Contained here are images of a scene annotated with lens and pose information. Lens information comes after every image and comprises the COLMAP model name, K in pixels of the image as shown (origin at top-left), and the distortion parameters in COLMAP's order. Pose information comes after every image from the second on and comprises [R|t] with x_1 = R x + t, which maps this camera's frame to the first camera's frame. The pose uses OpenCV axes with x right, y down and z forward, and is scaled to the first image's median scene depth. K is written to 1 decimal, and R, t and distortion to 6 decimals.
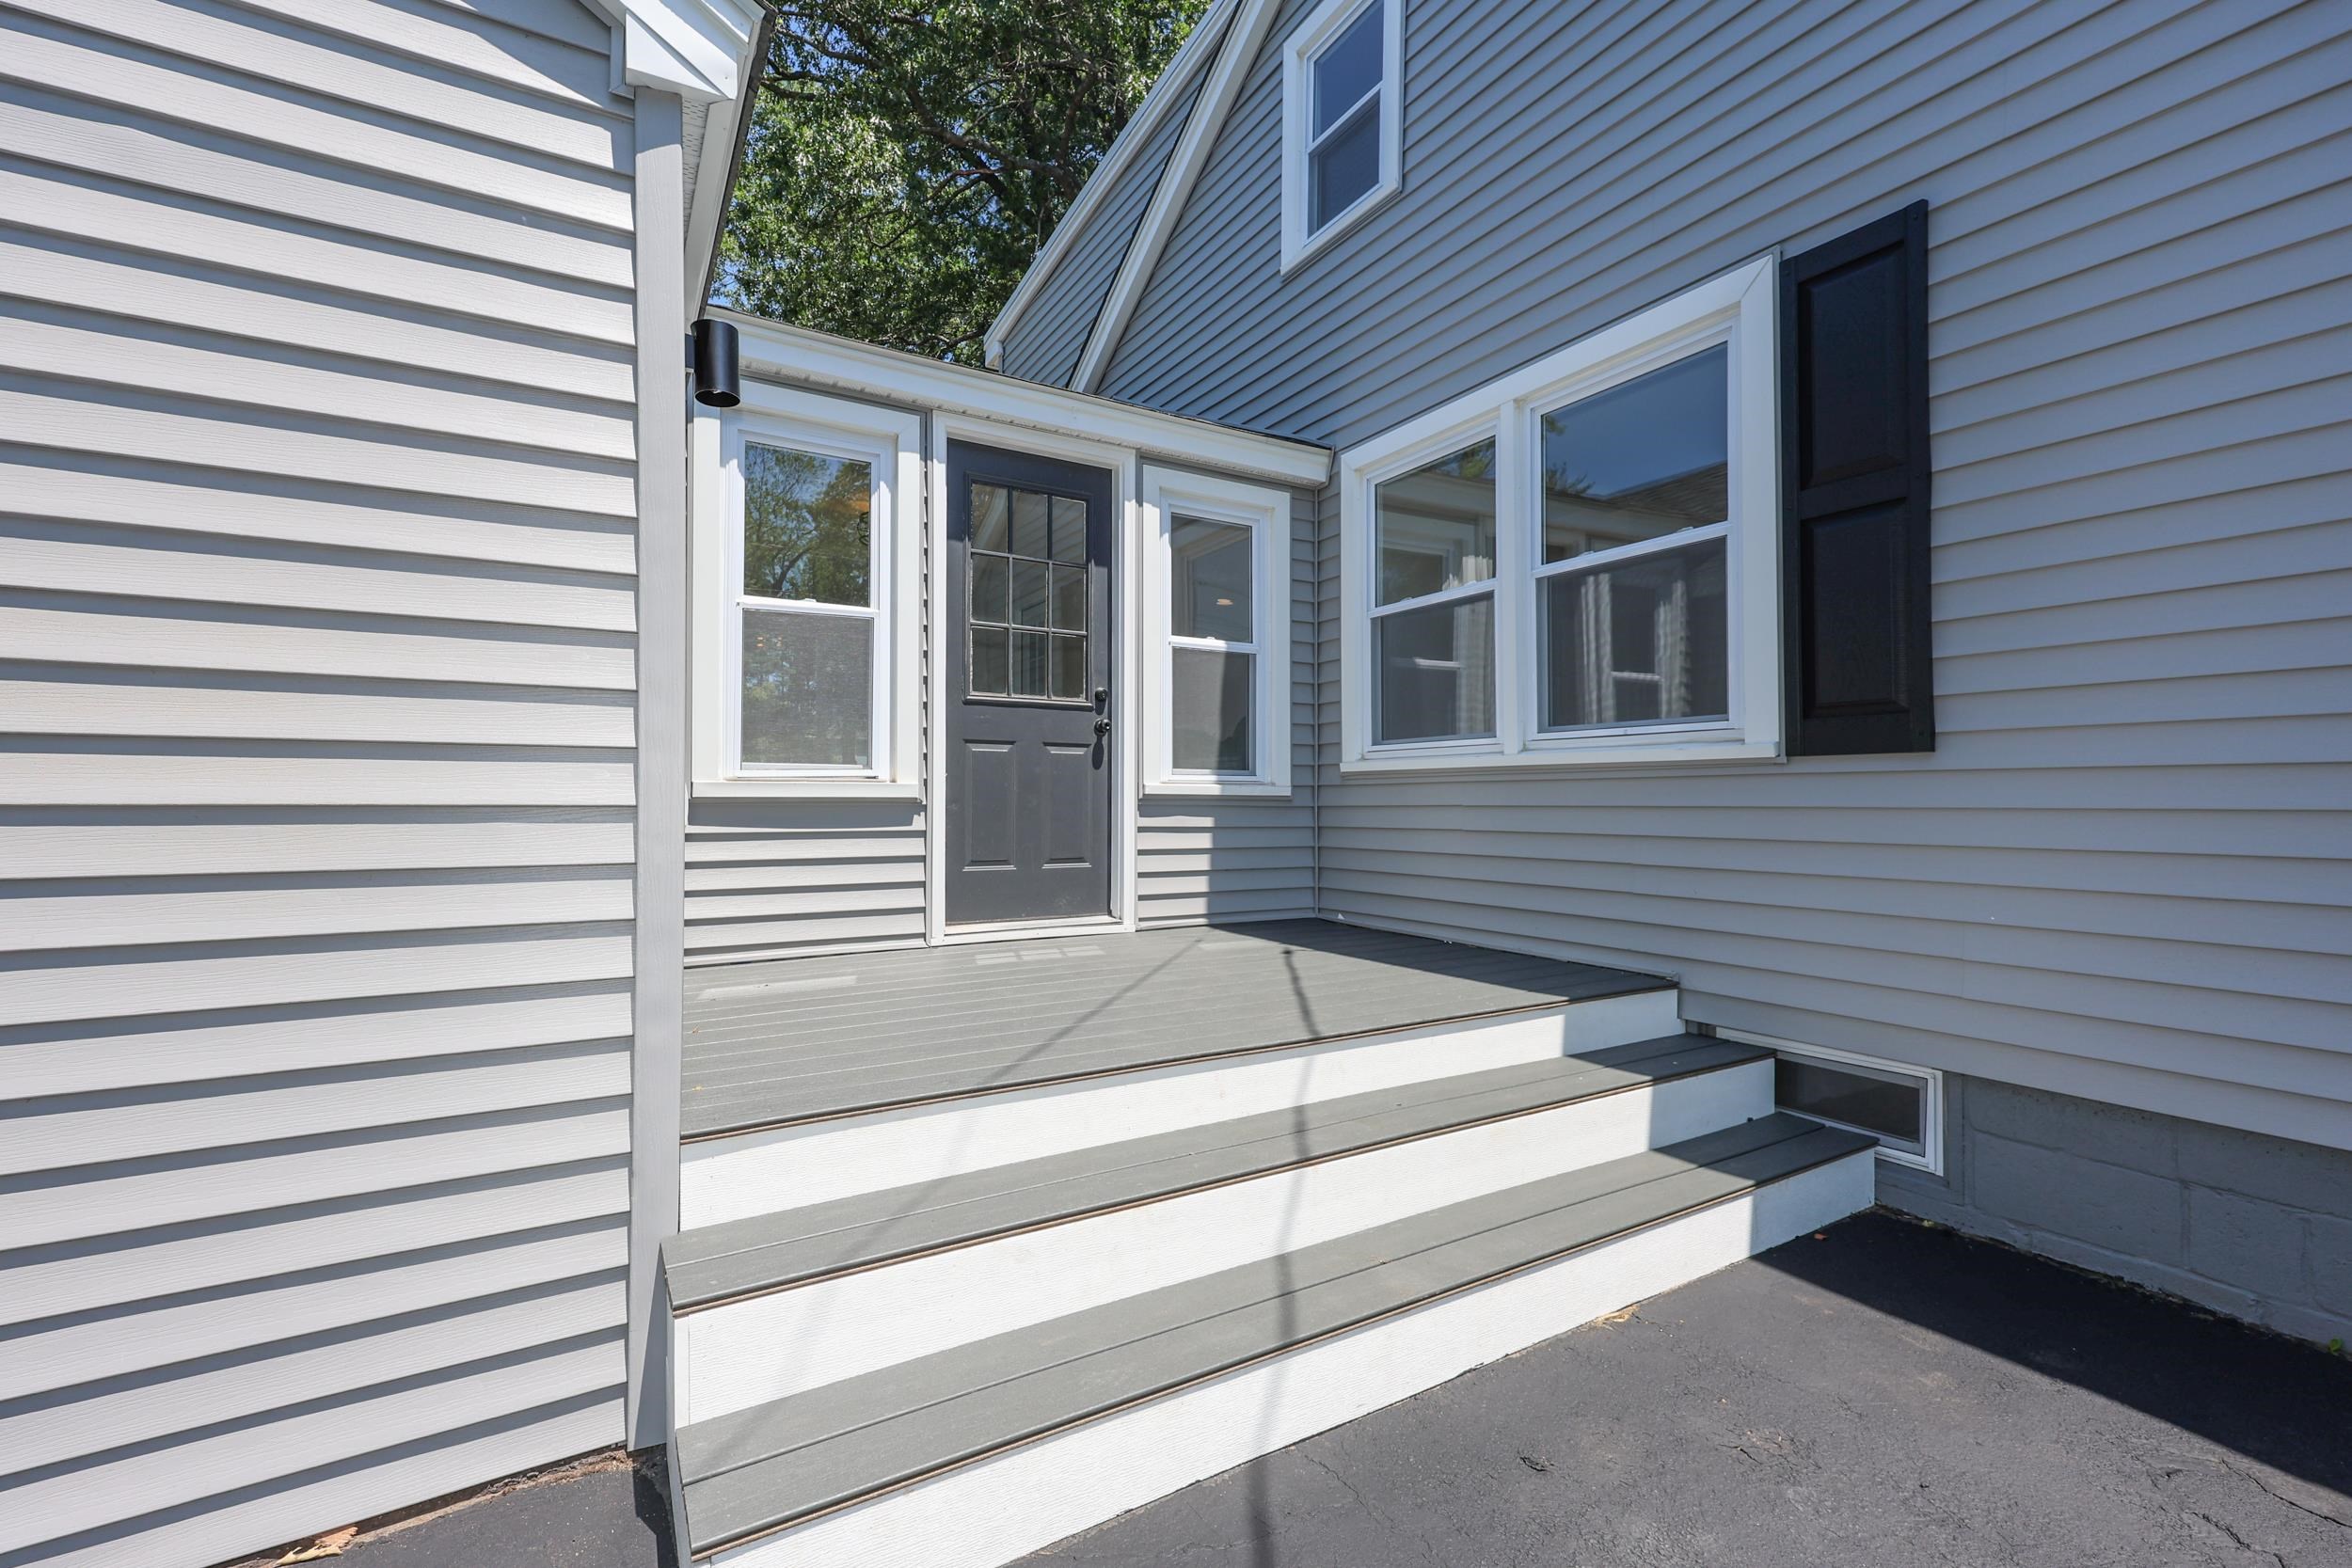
lens RADIAL K [[966.8, 0, 1114.0], [0, 966.8, 788.5], [0, 0, 1]] dist [0.000944, -0.000268]
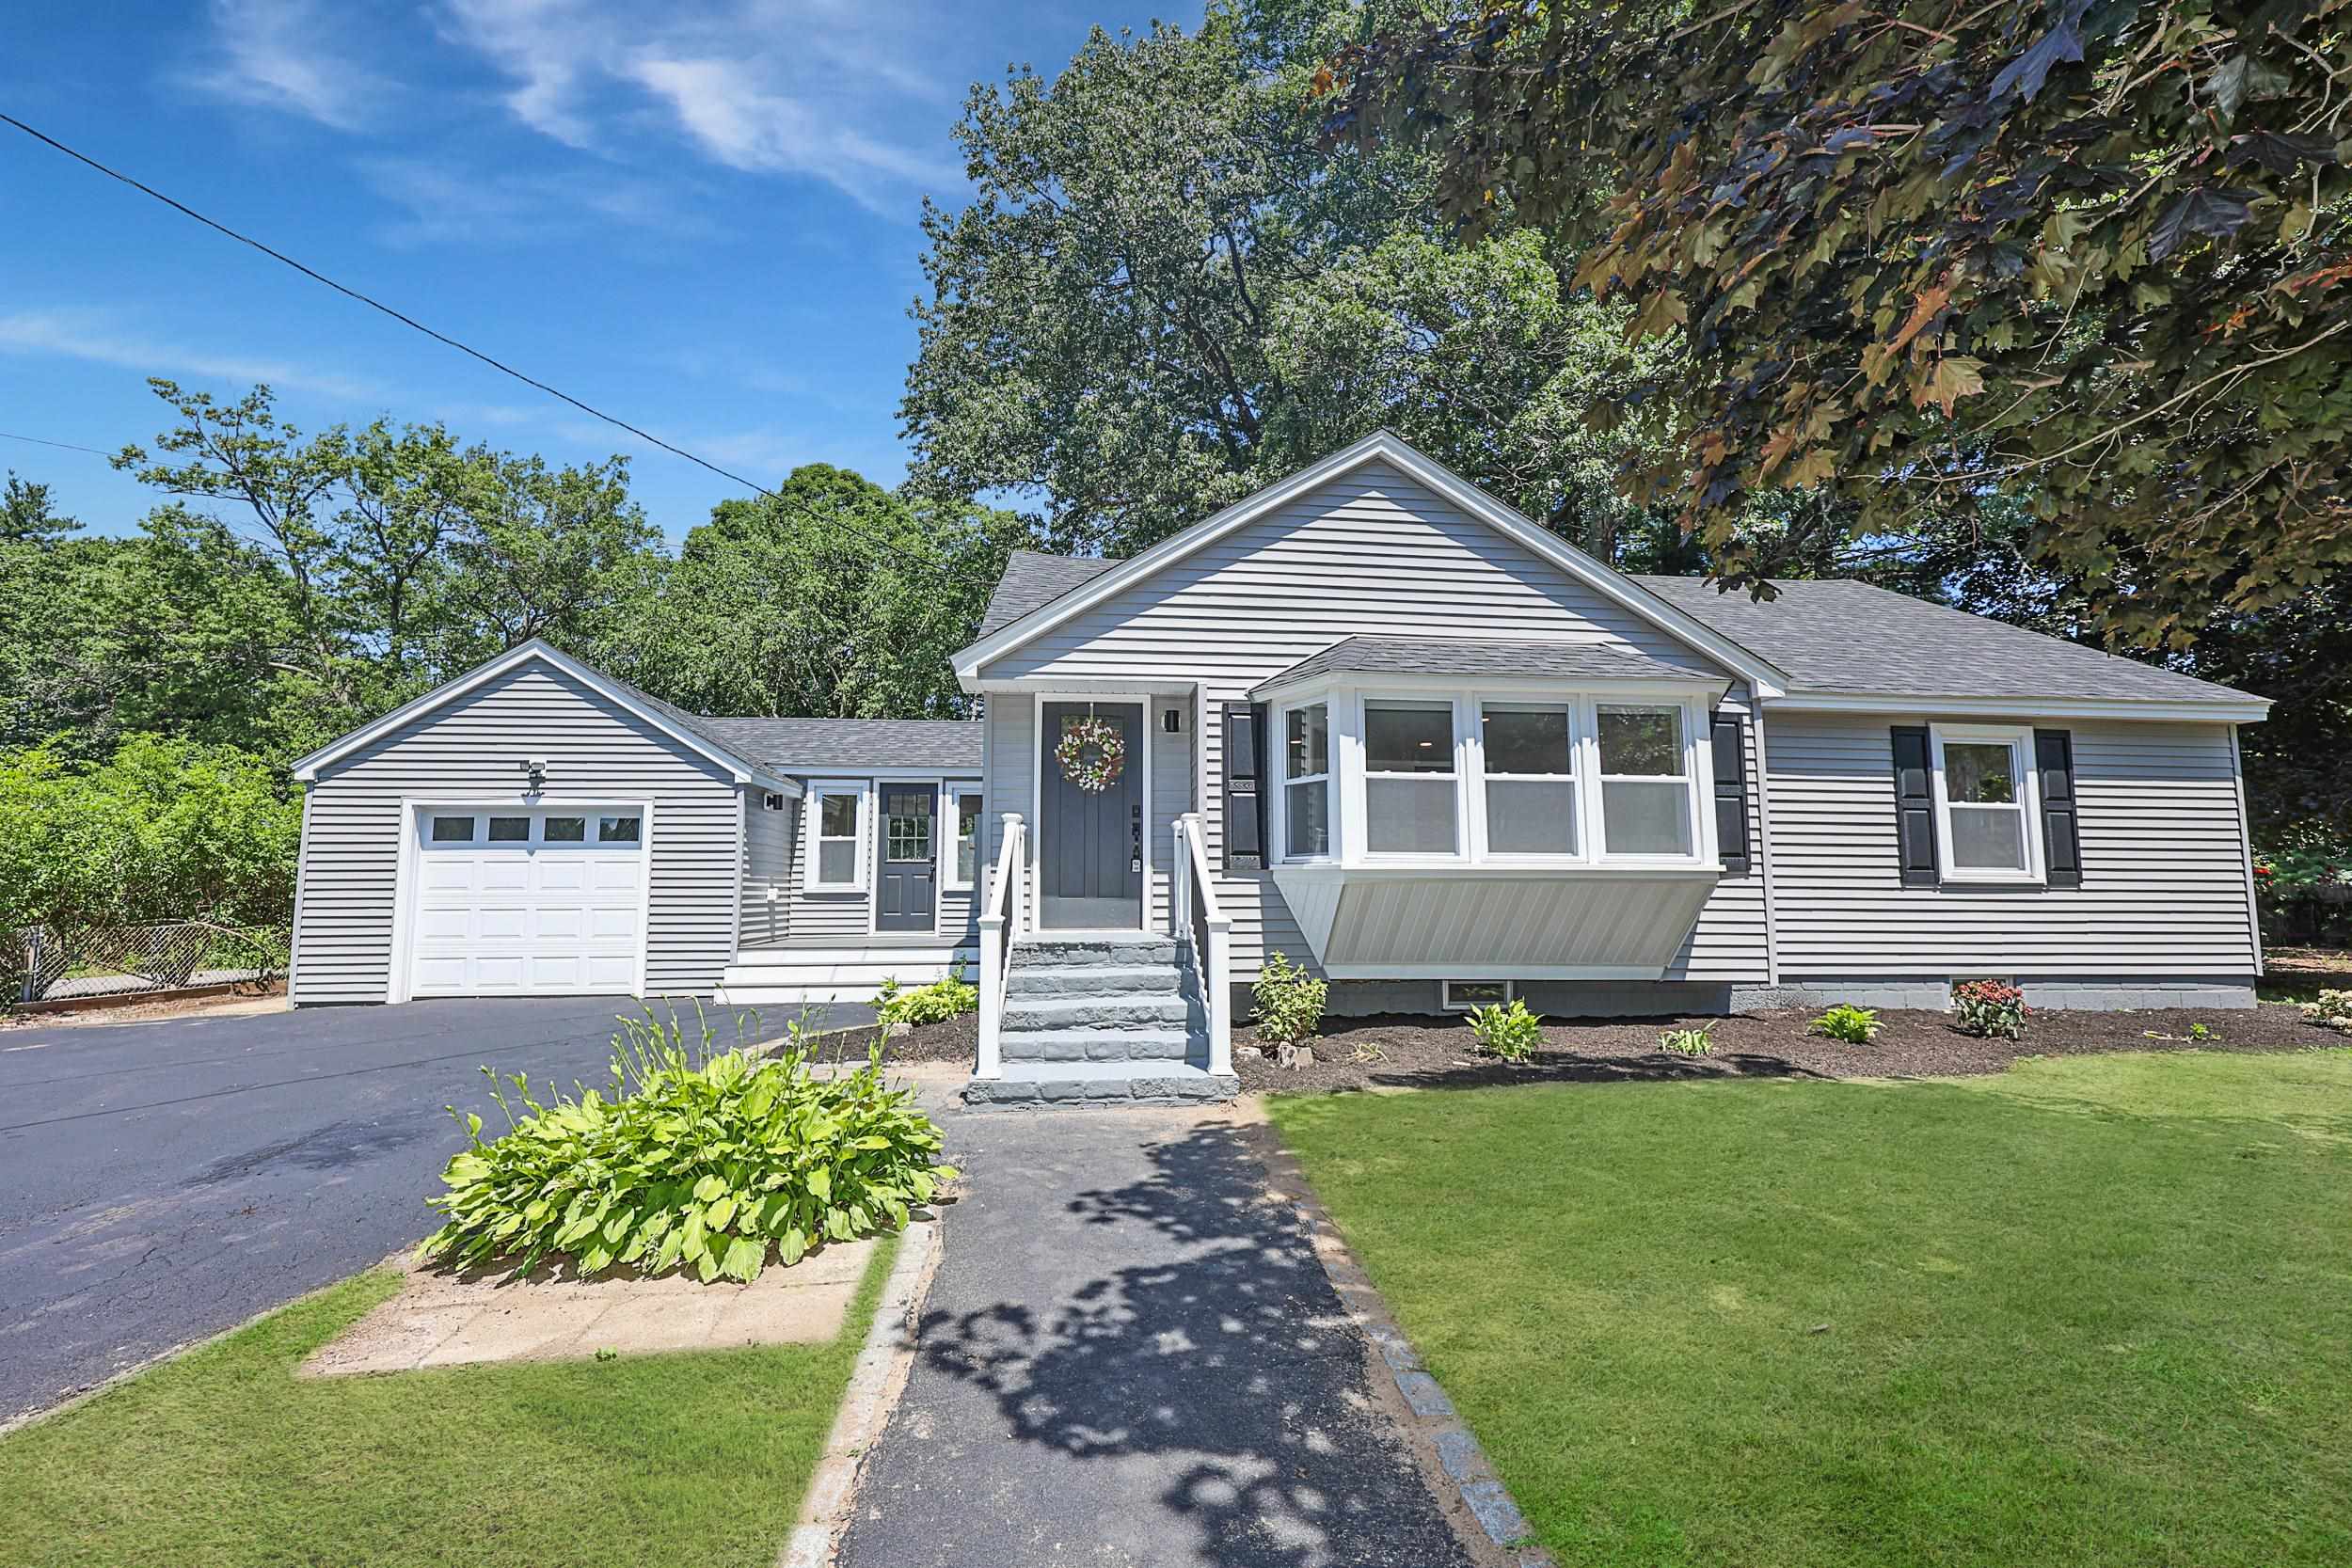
lens RADIAL K [[966.8, 0, 1176.5], [0, 966.8, 782.4], [0, 0, 1]] dist [0.000944, -0.000268]
pose [[0.920464, -0.051486, -0.387421, 1.920888], [0.011718, 0.994475, -0.104319, -0.007435], [0.390651, 0.091482, 0.915982, -1.541362]]
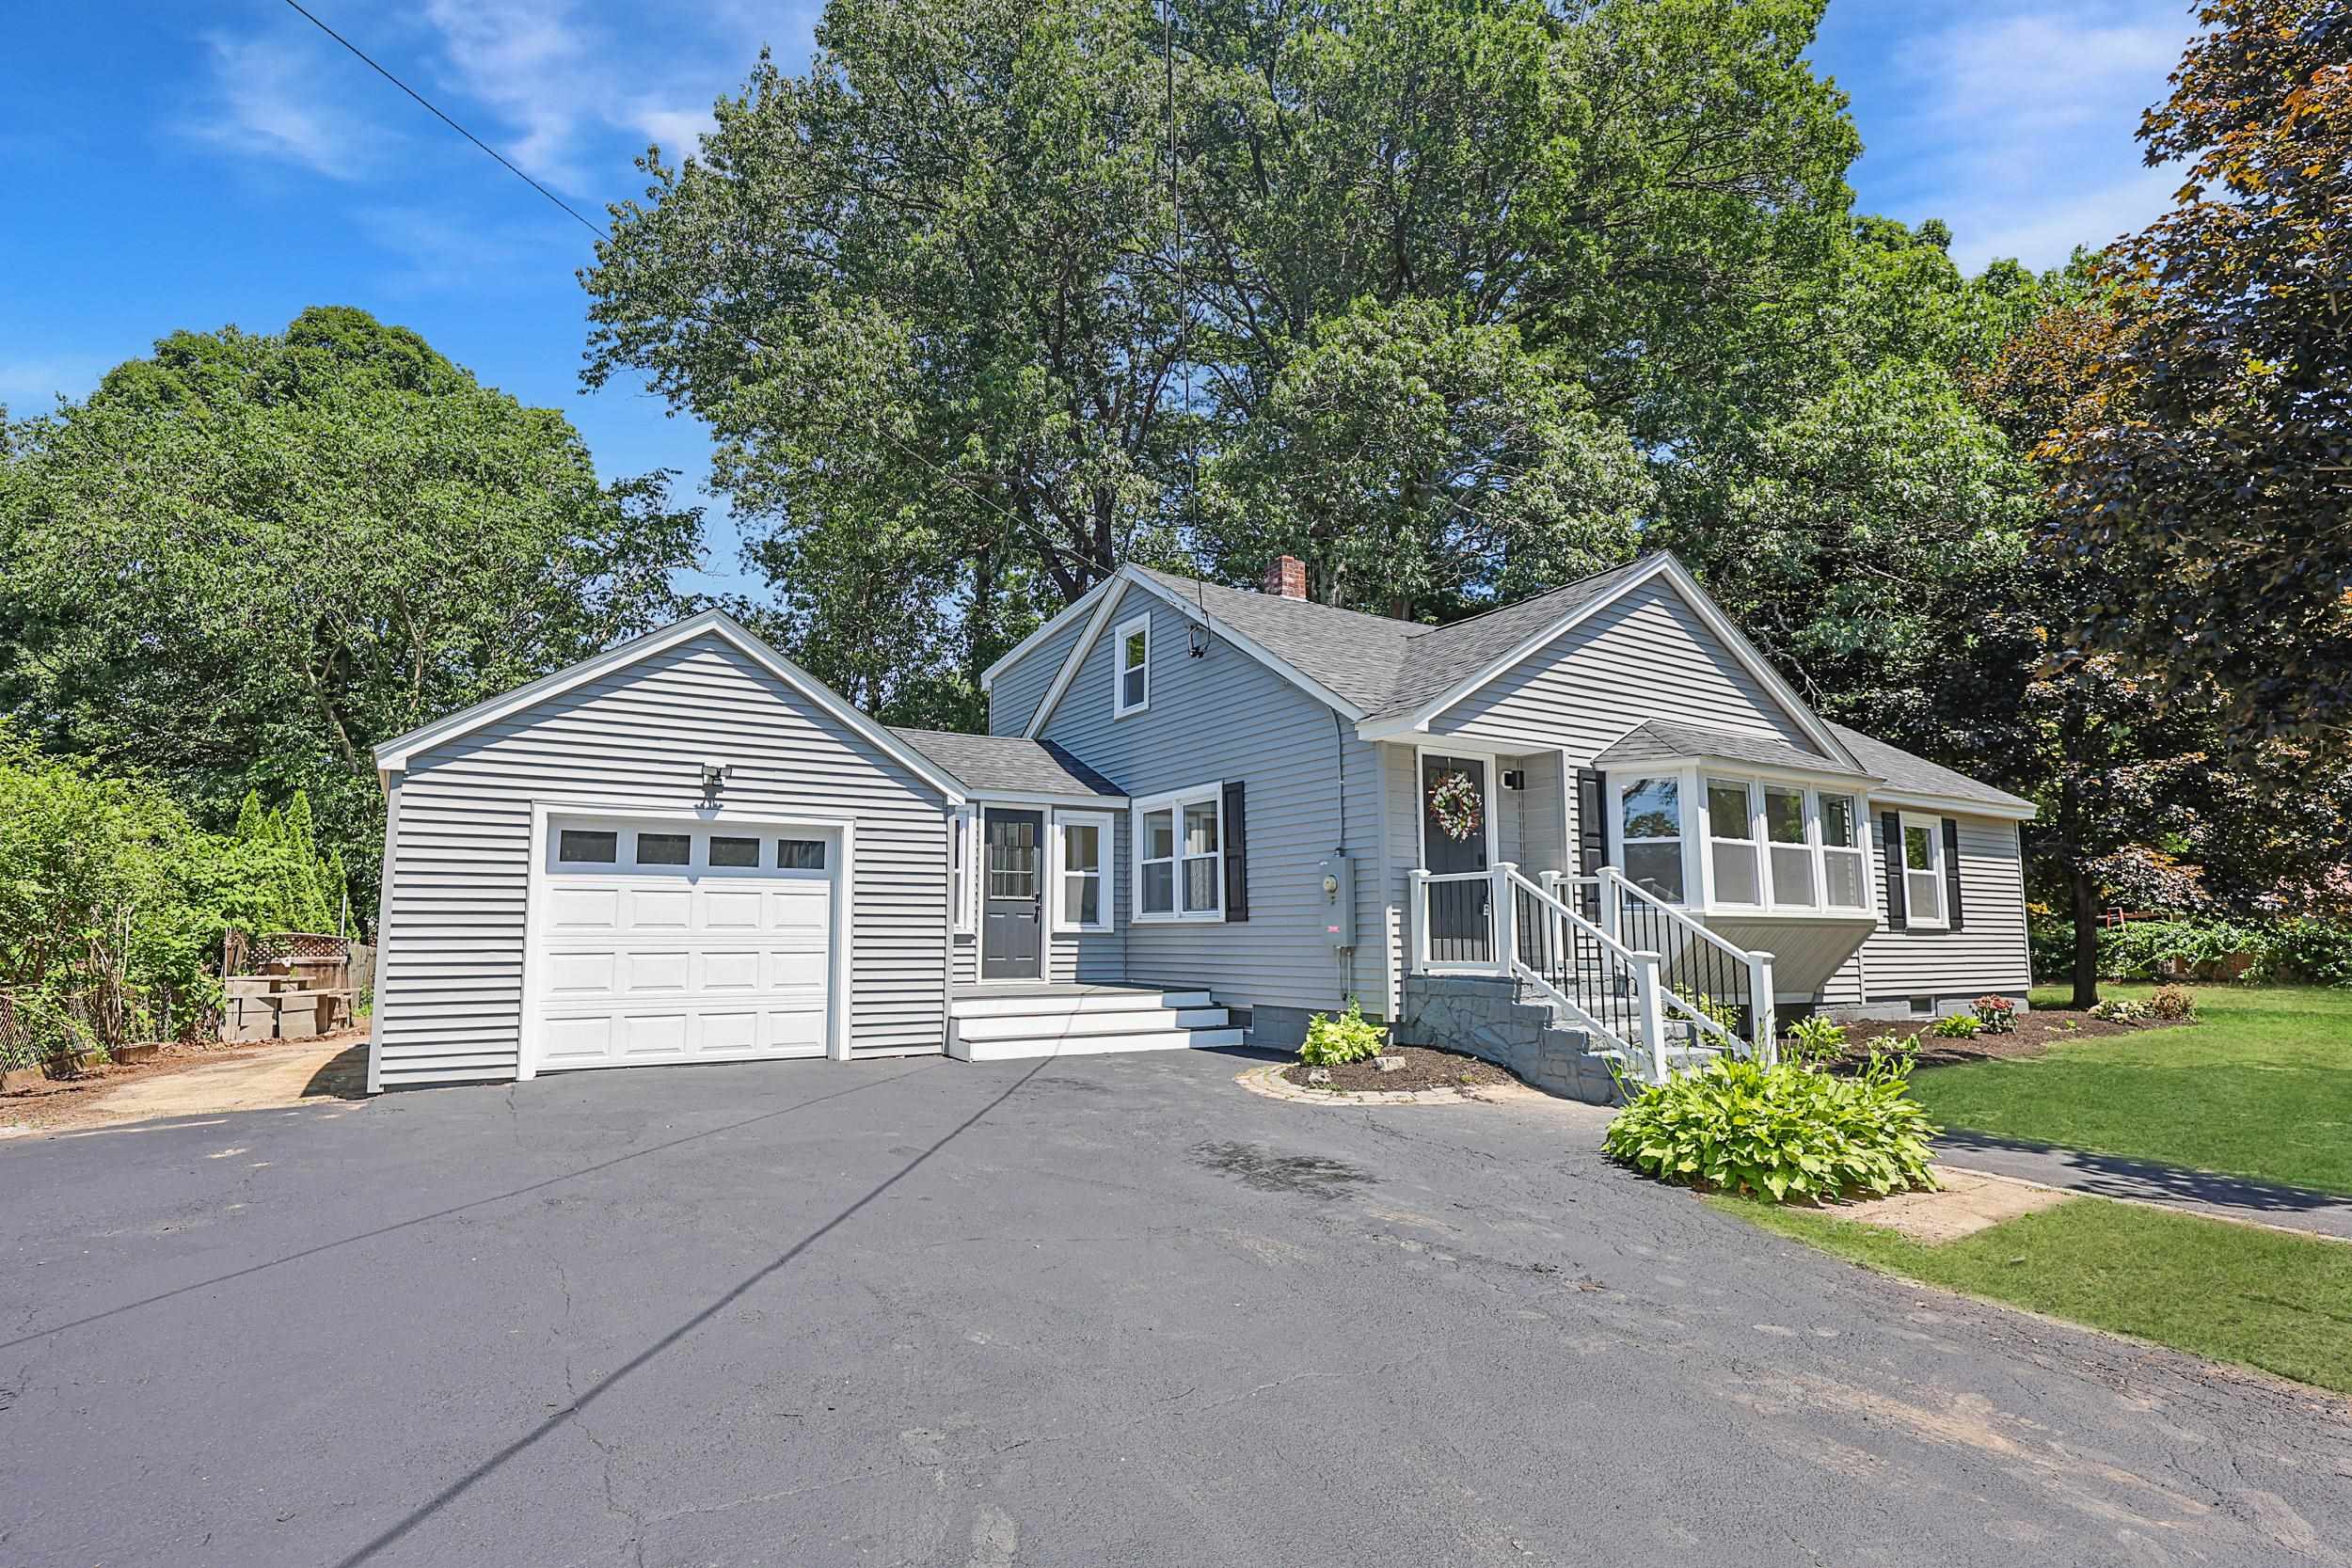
lens RADIAL K [[1201.2, 0, 1163.1], [0, 1201.2, 733.9], [0, 0, 1]] dist [-0.033943, 0.000248]
pose [[0.998050, 0.006832, 0.062037, 0.126724], [0.002740, 0.988236, -0.152915, -0.029039], [-0.062352, 0.152787, 0.986290, -2.415905]]
